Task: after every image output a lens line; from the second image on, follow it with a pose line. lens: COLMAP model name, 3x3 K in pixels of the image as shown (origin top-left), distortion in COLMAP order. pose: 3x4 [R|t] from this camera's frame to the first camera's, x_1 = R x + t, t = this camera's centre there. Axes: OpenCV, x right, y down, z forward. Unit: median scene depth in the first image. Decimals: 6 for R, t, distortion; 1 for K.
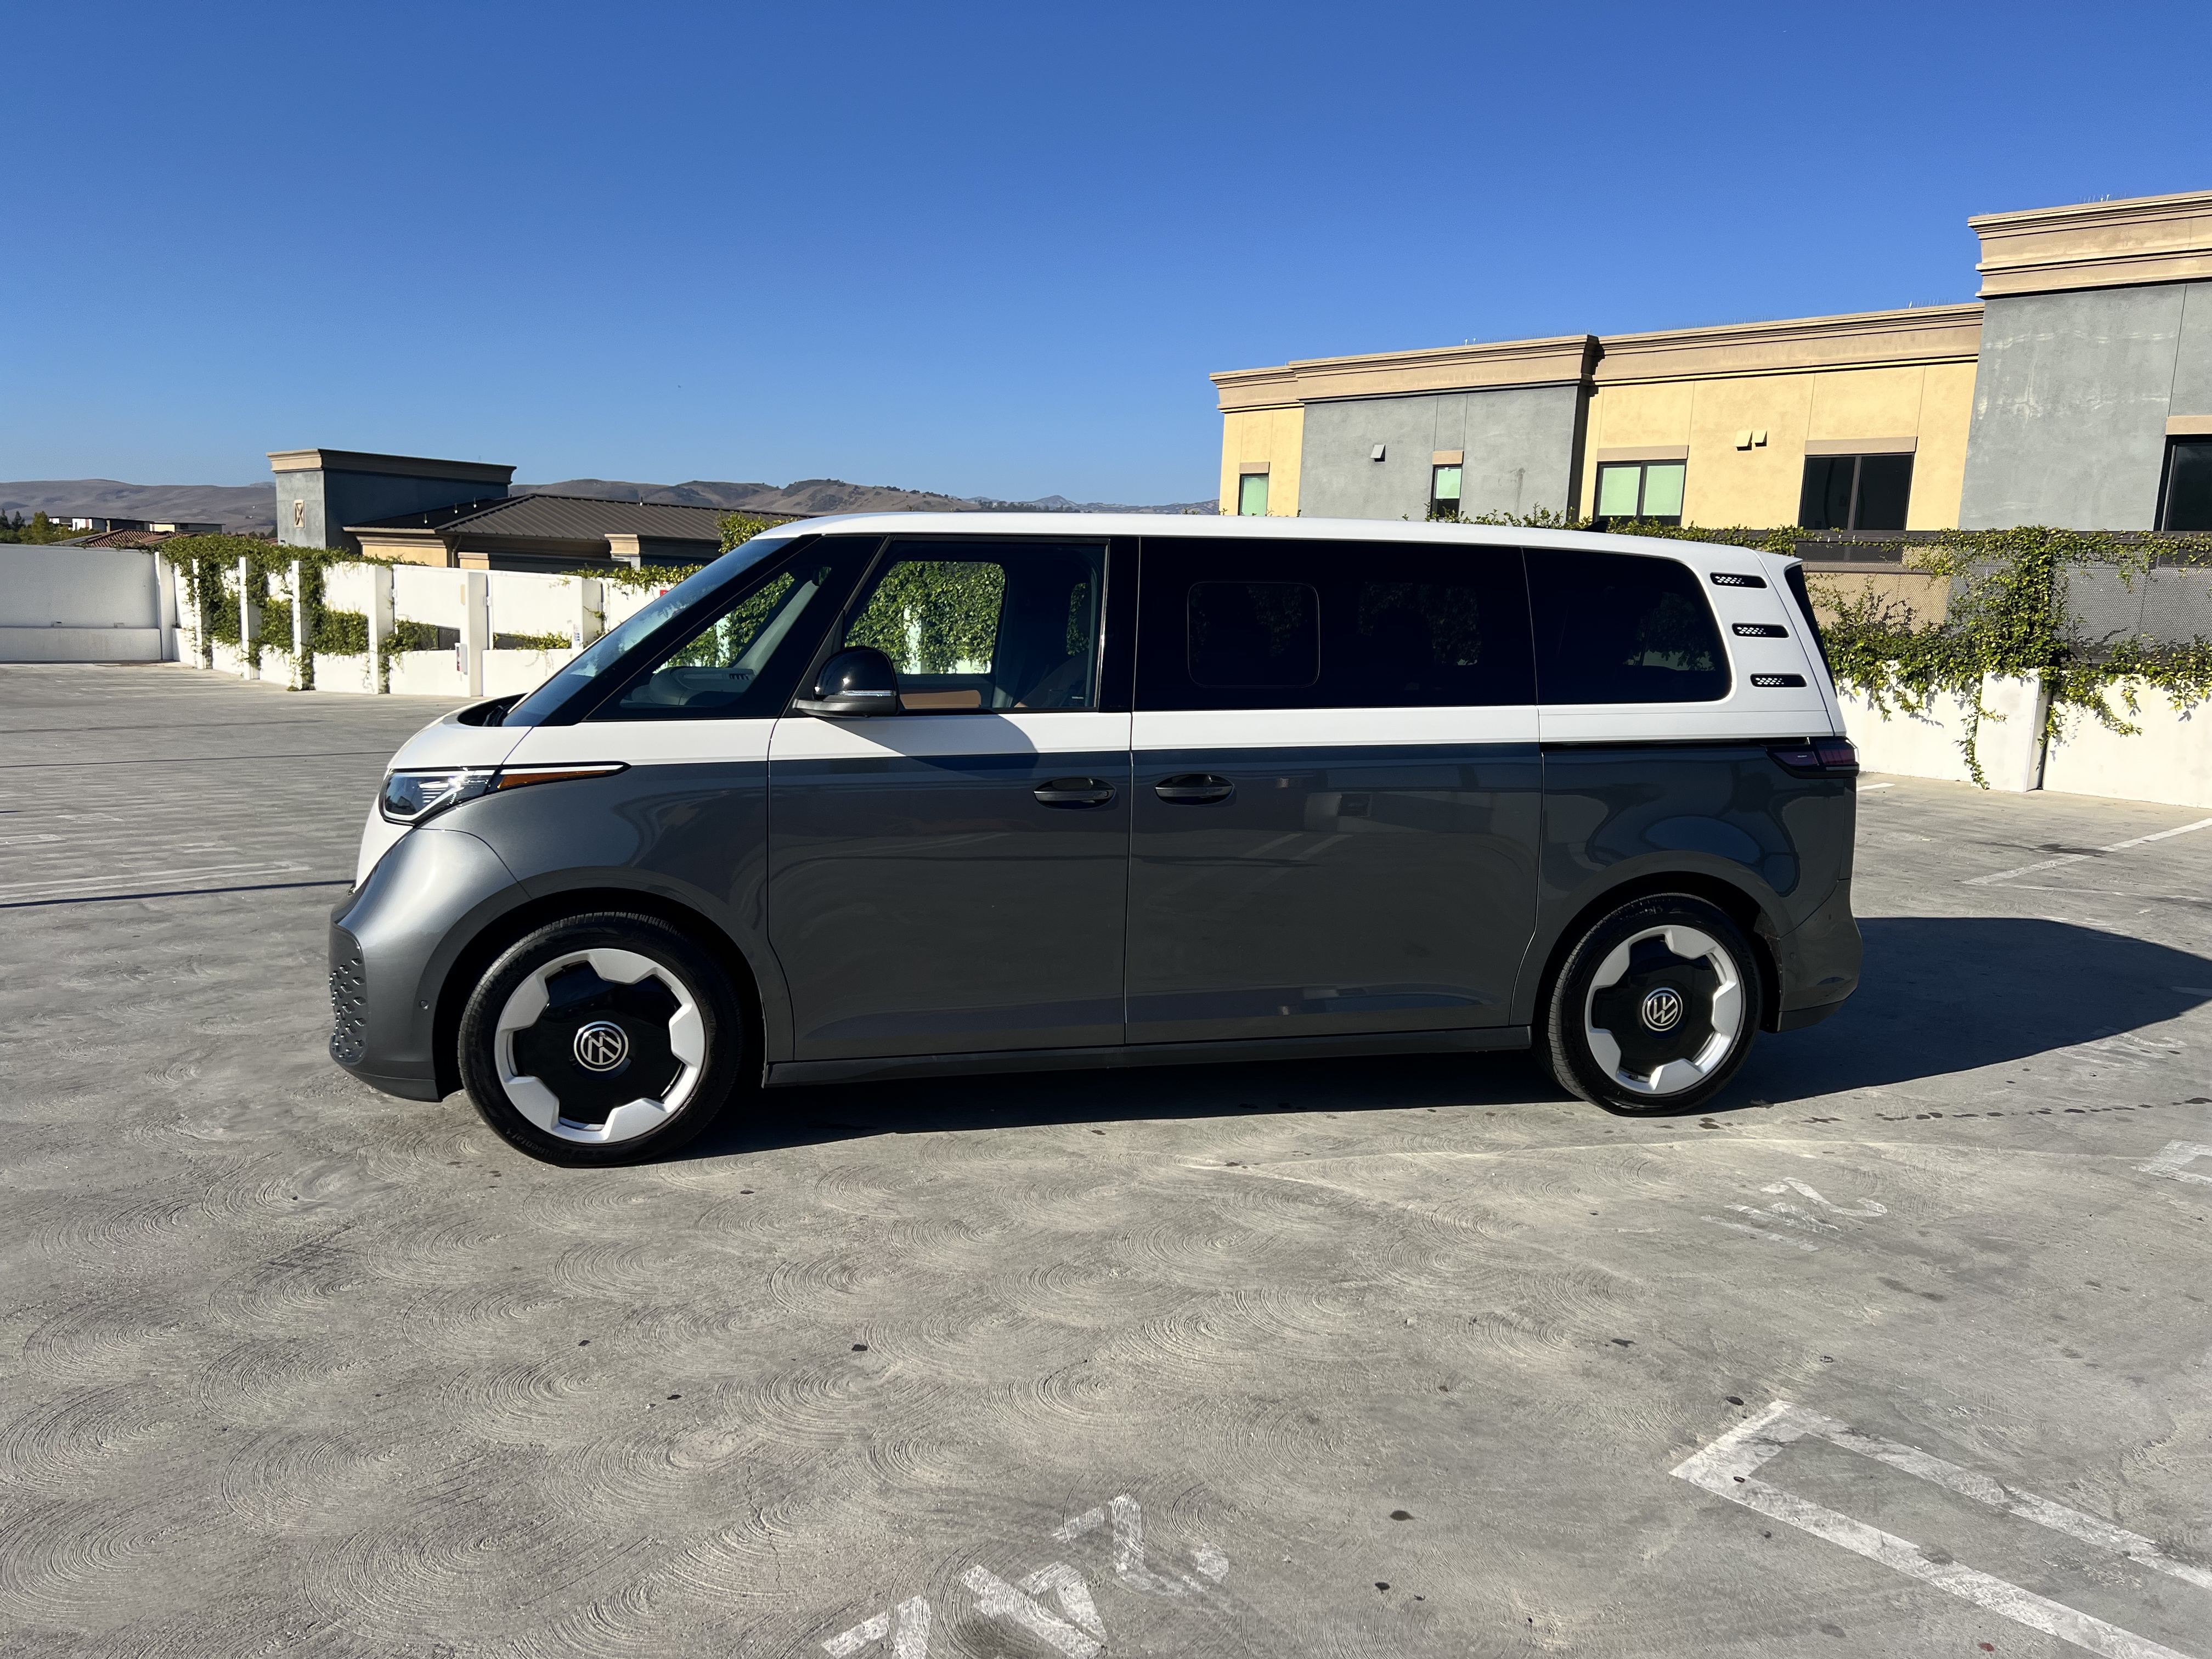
lens RADIAL K [[1647.0, 0, 1102.7], [0, 1647.0, 835.6], [0, 0, 1]] dist [0.058223, -0.057617]
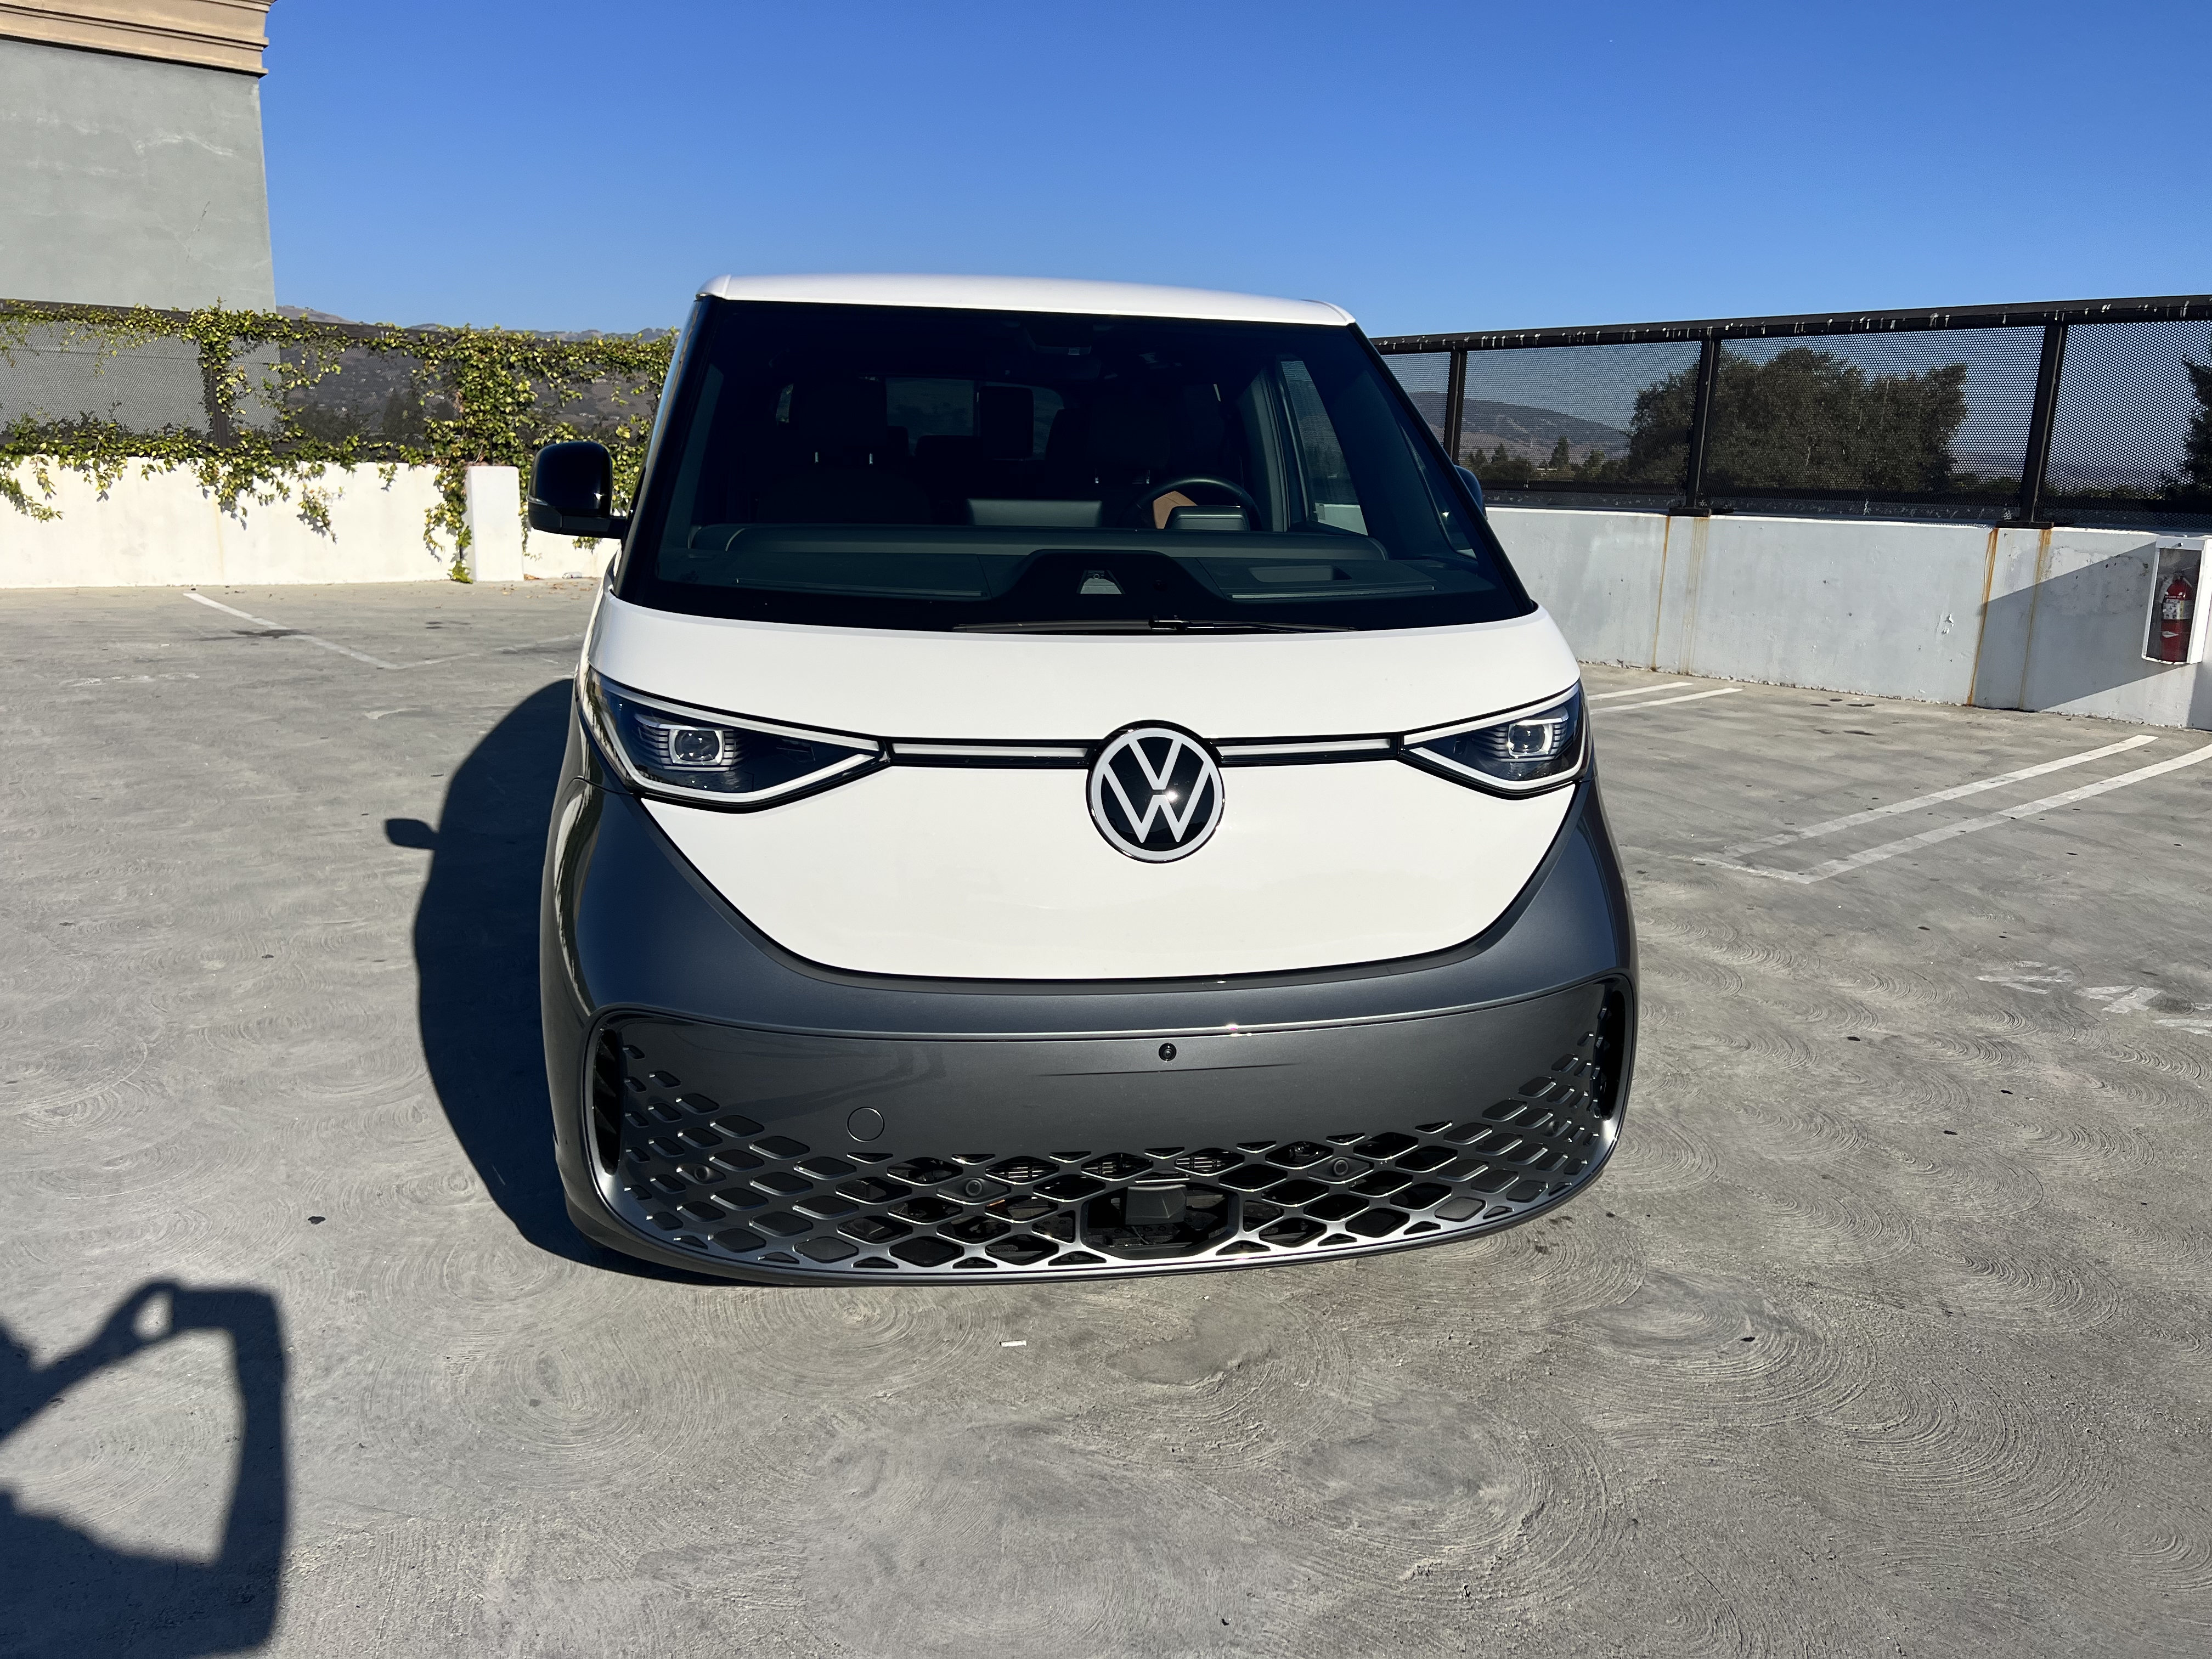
lens RADIAL K [[1647.0, 0, 1095.1], [0, 1647.0, 822.5], [0, 0, 1]] dist [0.058223, -0.057617]
pose [[0.055146, -0.252804, 0.965945, -0.225671], [0.125765, 0.961471, 0.244454, -0.036782], [-0.990526, 0.108002, 0.084815, 0.243981]]
